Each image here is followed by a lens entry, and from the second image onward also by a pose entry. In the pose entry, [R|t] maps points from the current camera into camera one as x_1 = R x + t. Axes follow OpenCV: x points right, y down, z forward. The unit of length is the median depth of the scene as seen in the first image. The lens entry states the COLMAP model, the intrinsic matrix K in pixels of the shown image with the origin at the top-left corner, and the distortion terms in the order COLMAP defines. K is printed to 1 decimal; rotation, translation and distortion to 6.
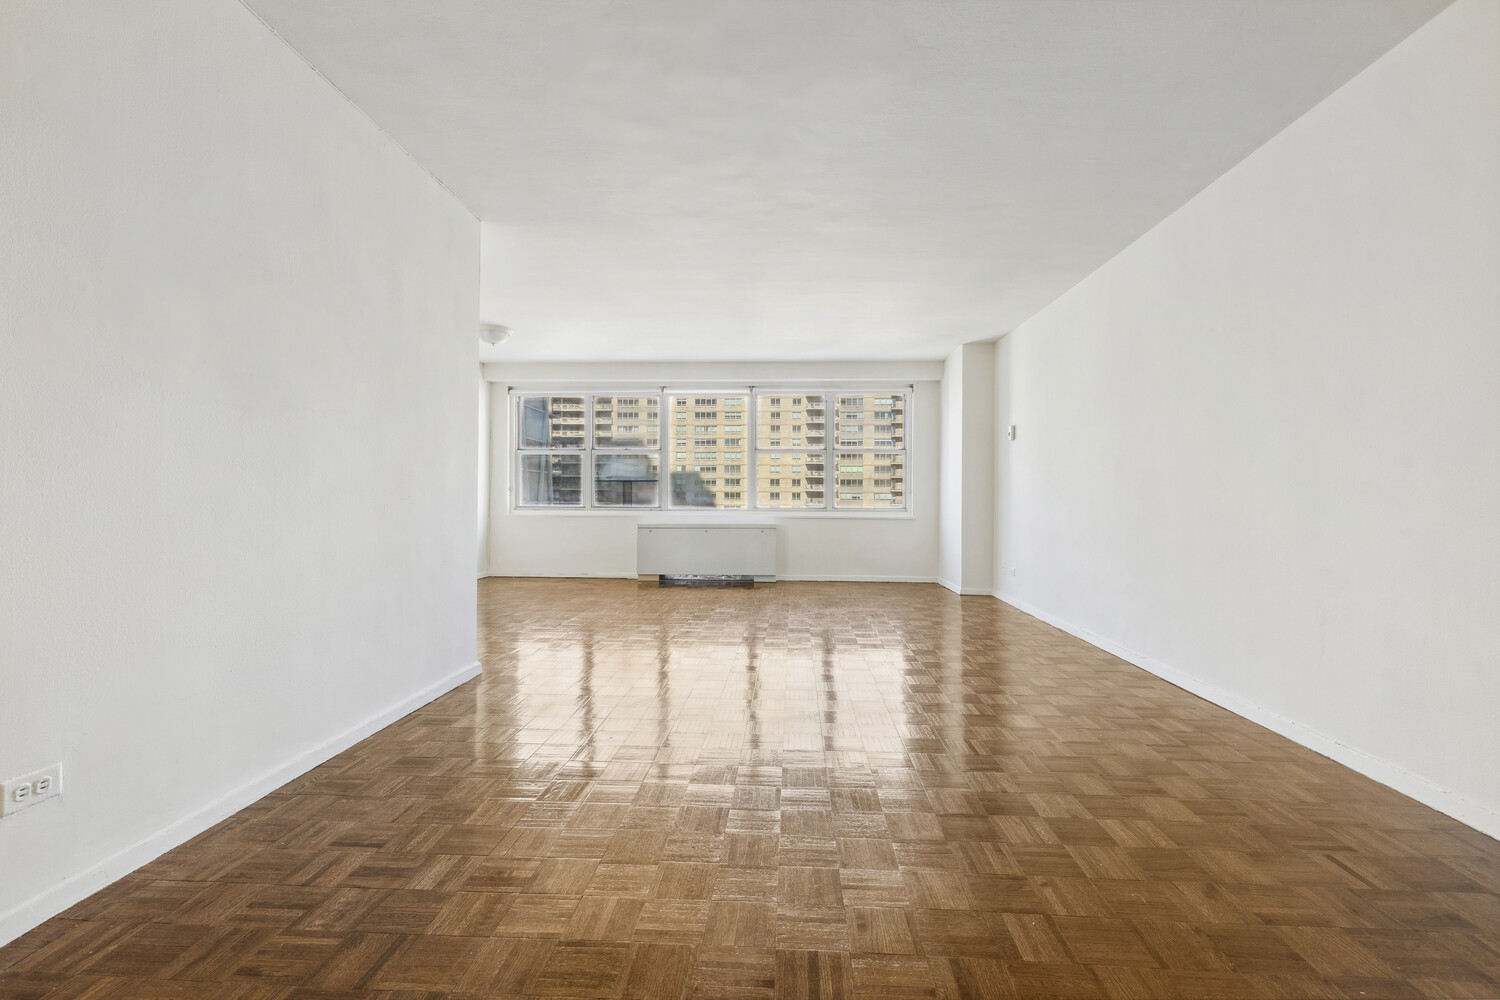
lens RADIAL K [[641.4, 0, 750.0], [0, 641.4, 500.0], [0, 0, 1]] dist [-0.000035, 0.000050]
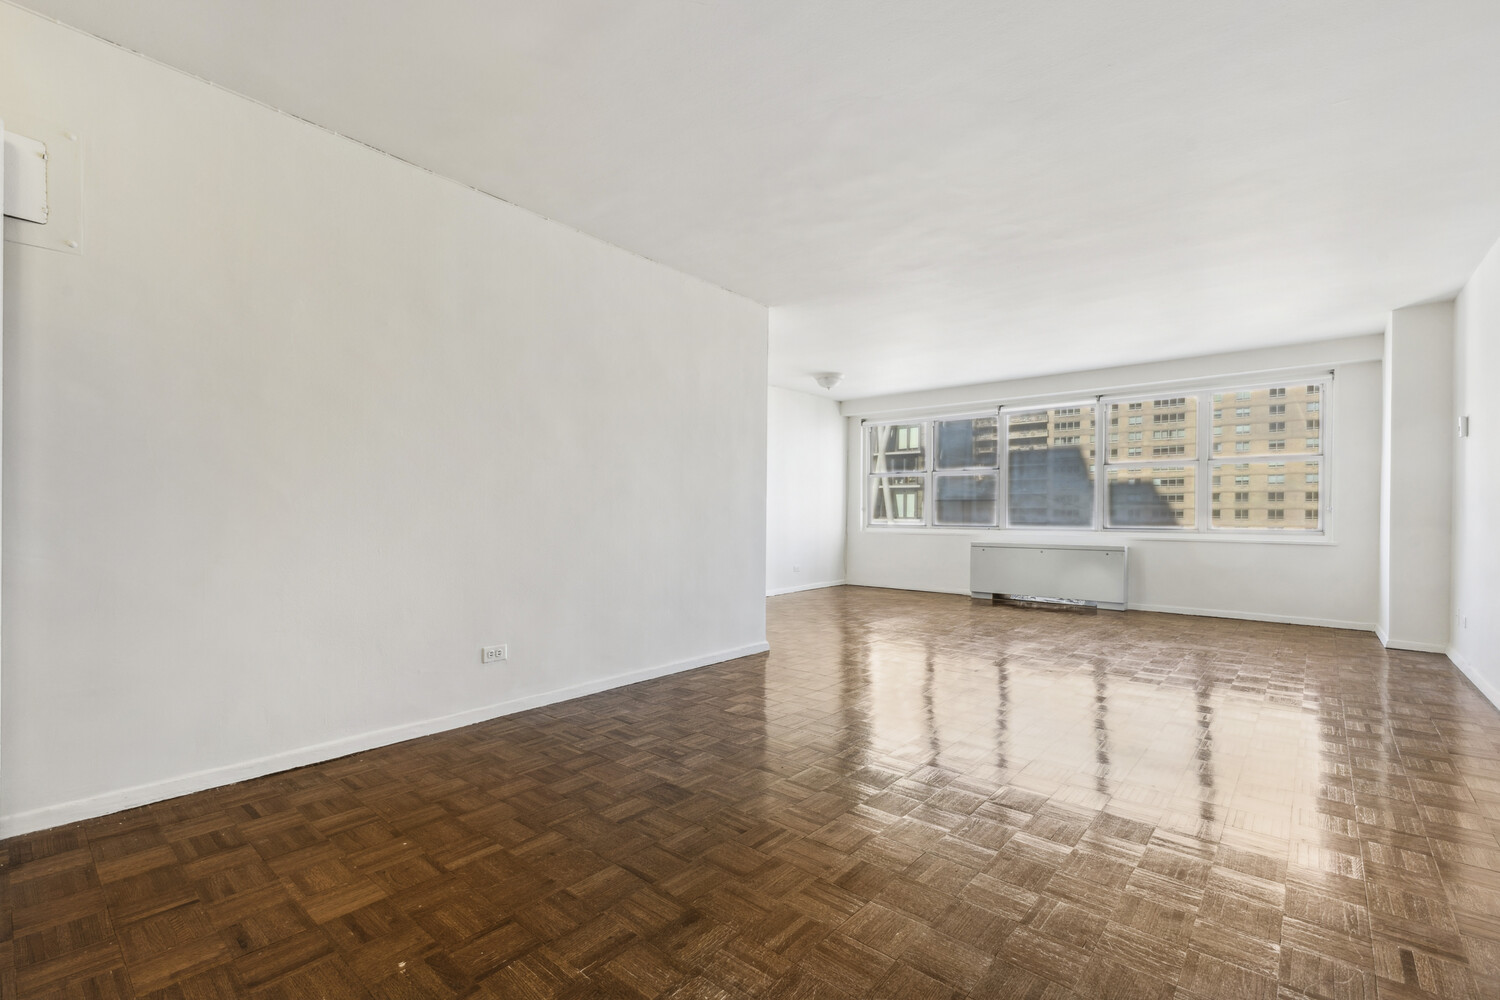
lens RADIAL K [[647.0, 0, 750.1], [0, 647.0, 523.2], [0, 0, 1]] dist [0.000562, 0.000305]
pose [[0.796194, 0.007060, -0.605000, 0.157401], [-0.002650, 0.999963, 0.008182, -0.000832], [0.605035, -0.004912, 0.796184, -0.036966]]
